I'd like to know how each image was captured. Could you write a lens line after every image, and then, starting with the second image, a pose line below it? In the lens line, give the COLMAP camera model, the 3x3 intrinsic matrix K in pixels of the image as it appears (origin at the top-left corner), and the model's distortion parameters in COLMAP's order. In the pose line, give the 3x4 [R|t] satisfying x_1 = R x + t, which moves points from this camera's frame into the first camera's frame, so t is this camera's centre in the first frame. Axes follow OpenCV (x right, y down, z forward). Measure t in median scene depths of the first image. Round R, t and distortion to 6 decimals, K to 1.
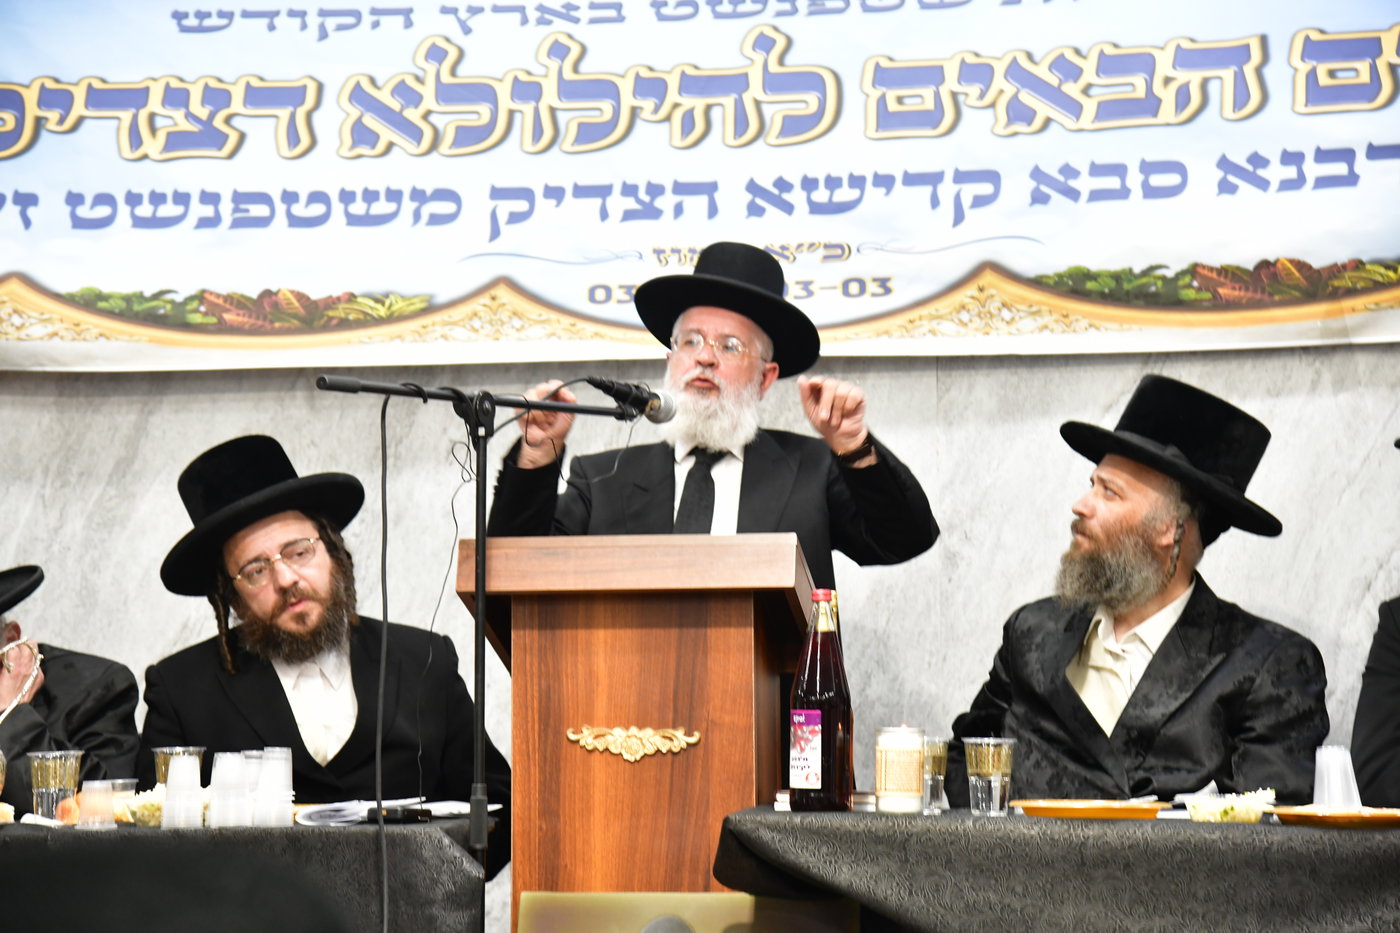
lens RADIAL K [[3349.1, 0, 711.6], [0, 3349.1, 479.6], [0, 0, 1]] dist [0.754512, 0.000000]
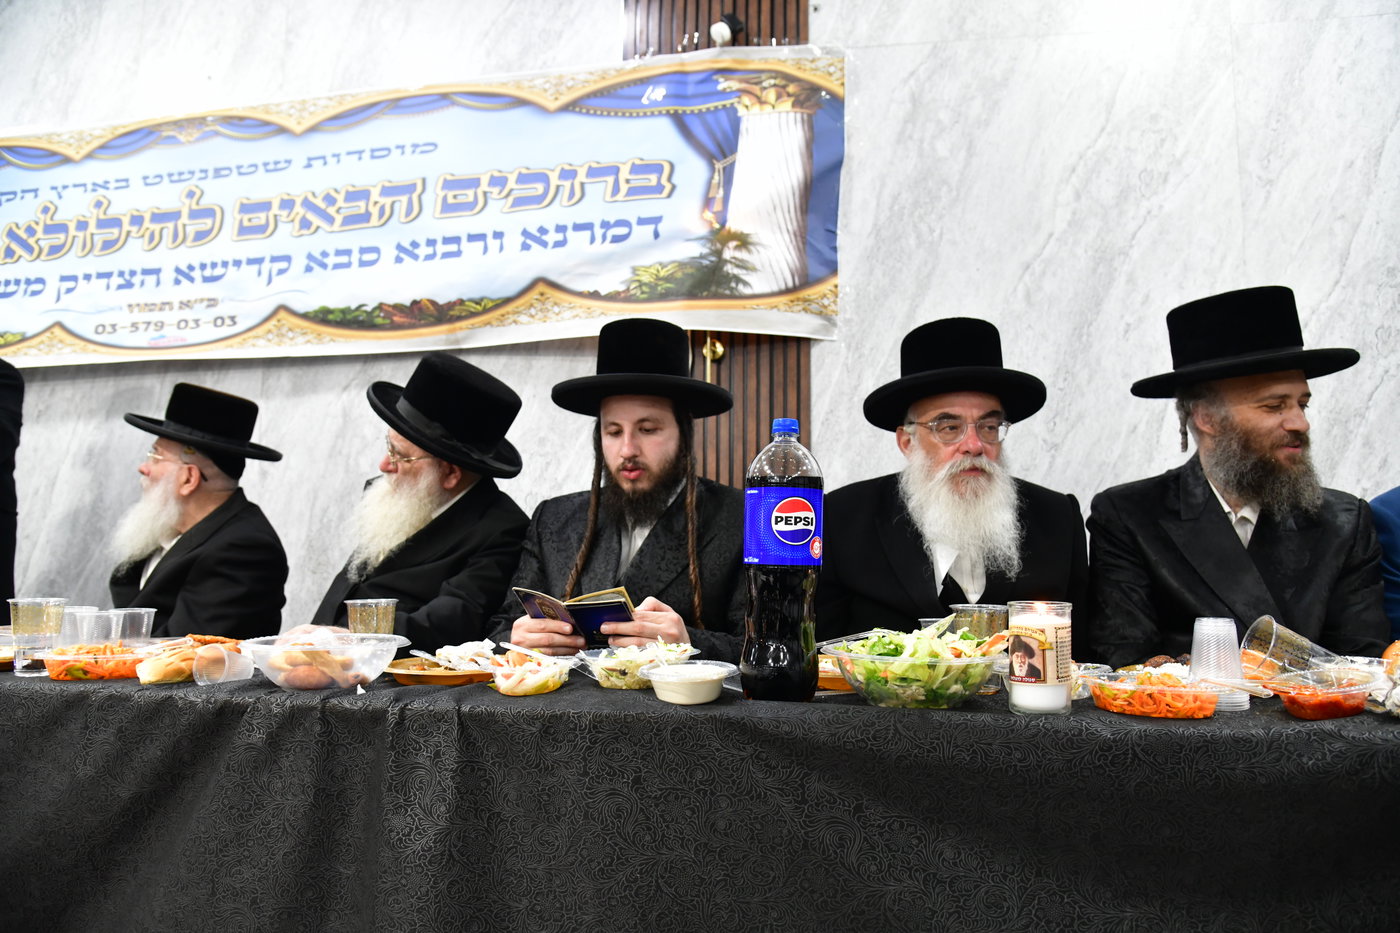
lens RADIAL K [[922.3, 0, 712.2], [0, 922.3, 490.4], [0, 0, 1]] dist [-0.116447, 0.052561]
pose [[0.999142, 0.012490, -0.039483, 0.324263], [-0.012695, 0.999907, -0.004930, 0.031128], [0.039418, 0.005427, 0.999208, 0.542830]]
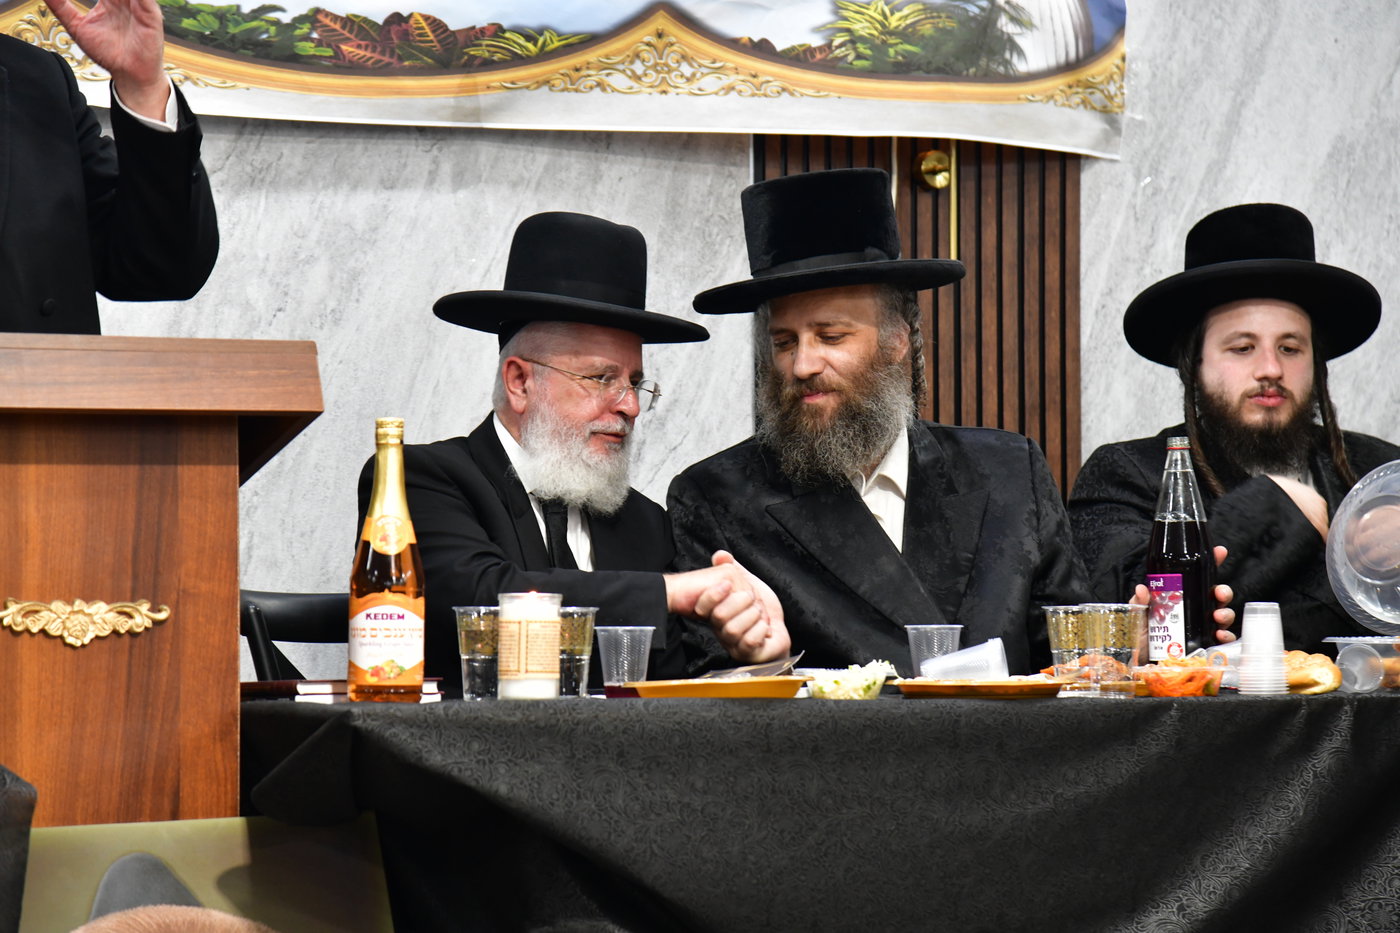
lens RADIAL K [[4579.4, 0, 750.5], [0, 4579.4, 471.3], [0, 0, 1]] dist [1.331347, 0.000000]
pose [[0.802390, 0.013317, 0.596652, -0.408847], [-0.032624, 0.999235, 0.021571, 0.015356], [-0.595908, -0.036774, 0.802210, 0.080019]]
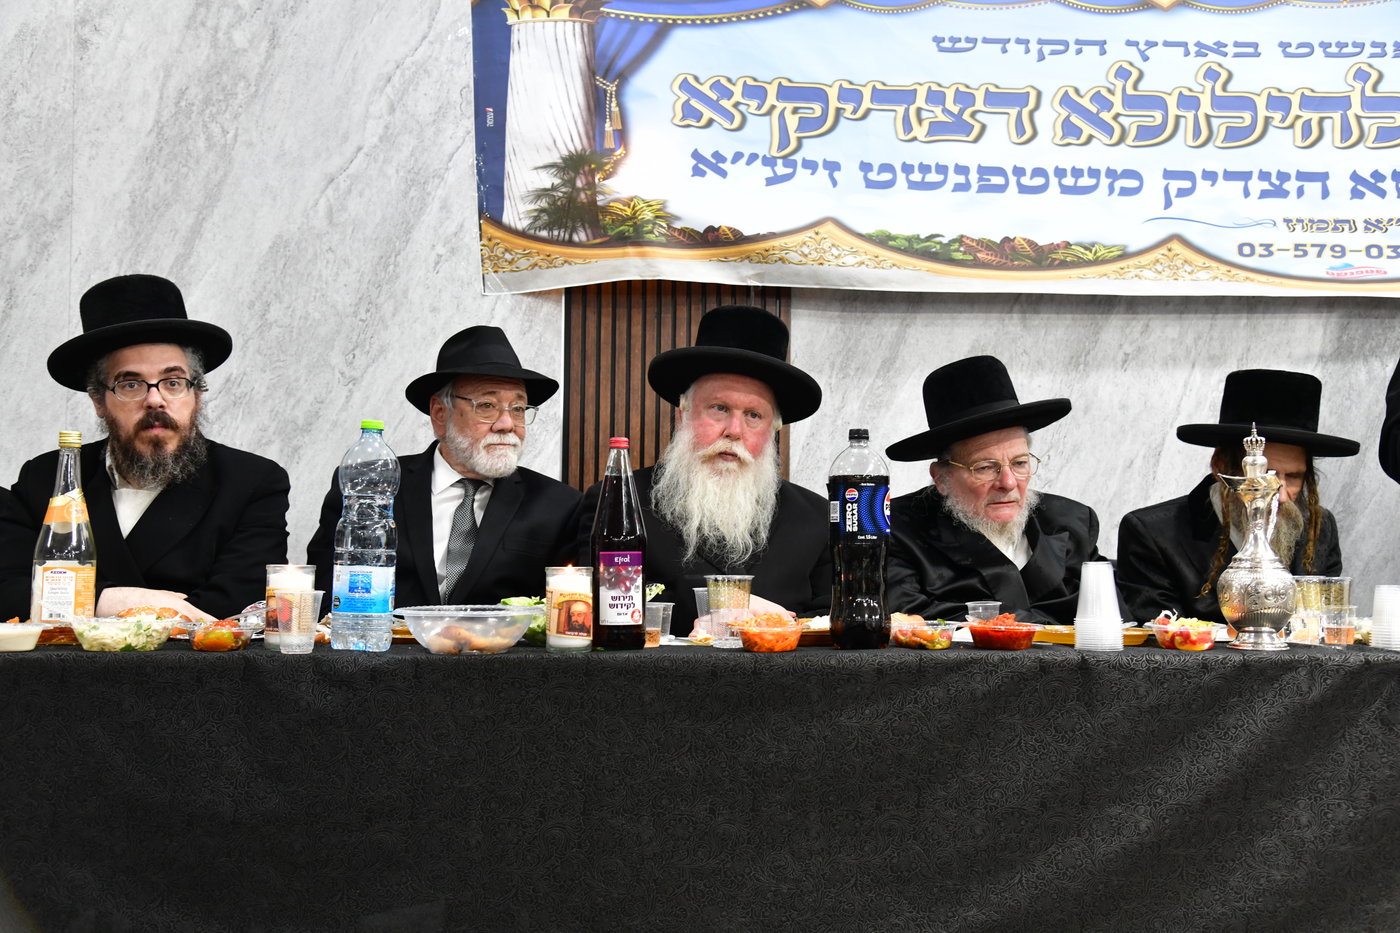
lens RADIAL K [[1426.5, 0, 702.9], [0, 1426.5, 470.1], [0, 0, 1]] dist [0.088644, 0.000000]
pose [[0.978678, 0.028734, 0.203382, -0.373577], [-0.031002, 0.999488, 0.007974, 0.037533], [-0.203049, -0.014109, 0.979067, 0.471925]]
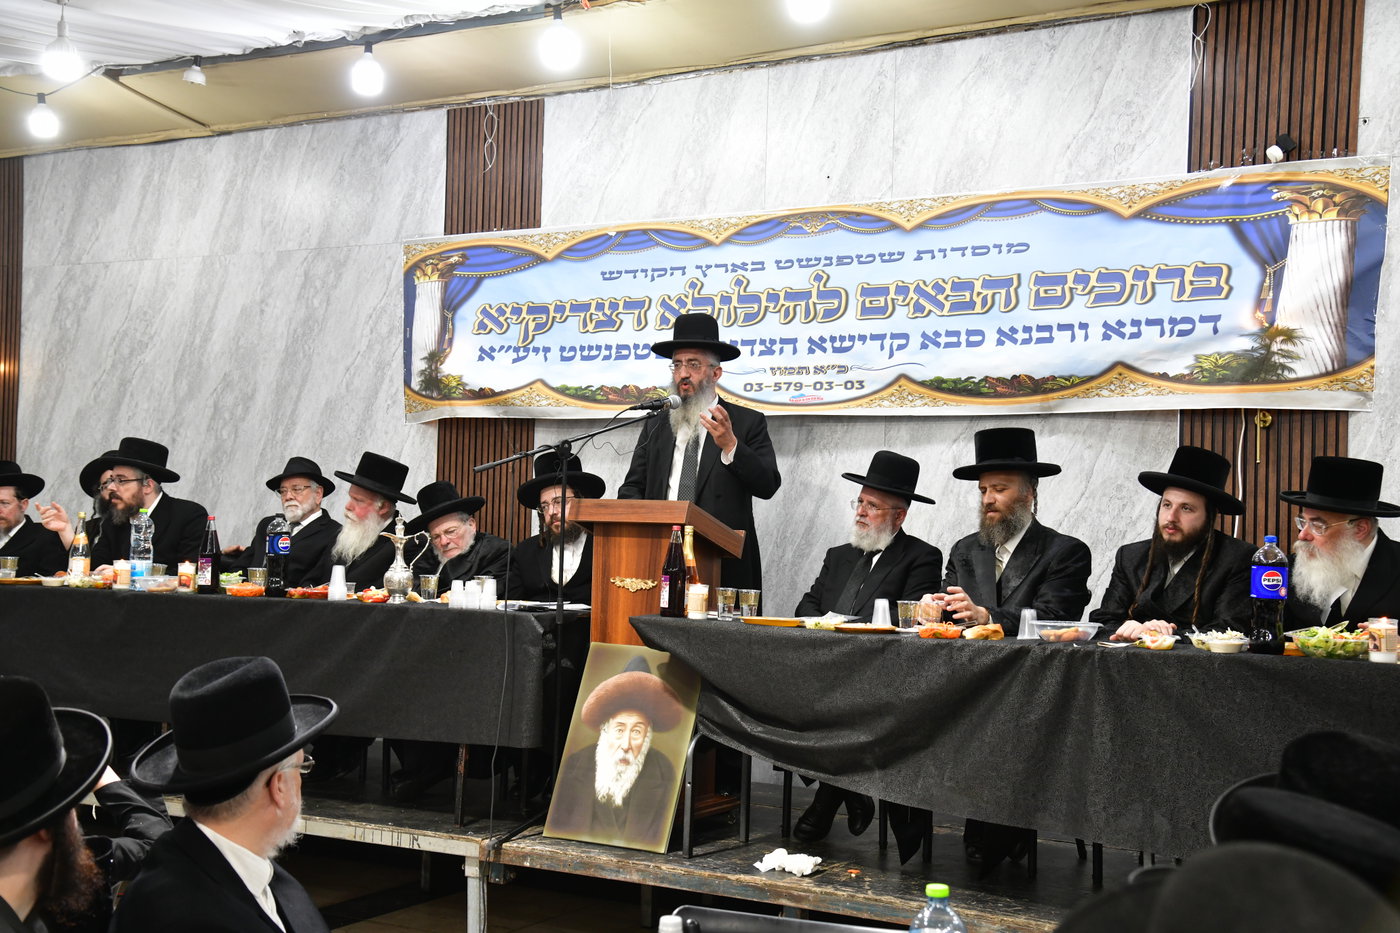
lens RADIAL K [[1686.2, 0, 705.0], [0, 1686.2, 457.6], [0, 0, 1]] dist [0.152642, 0.000000]
pose [[0.922432, 0.018333, -0.385725, 0.392883], [-0.010834, 0.999708, 0.021606, -0.032038], [0.386008, -0.015751, 0.922361, -0.082493]]
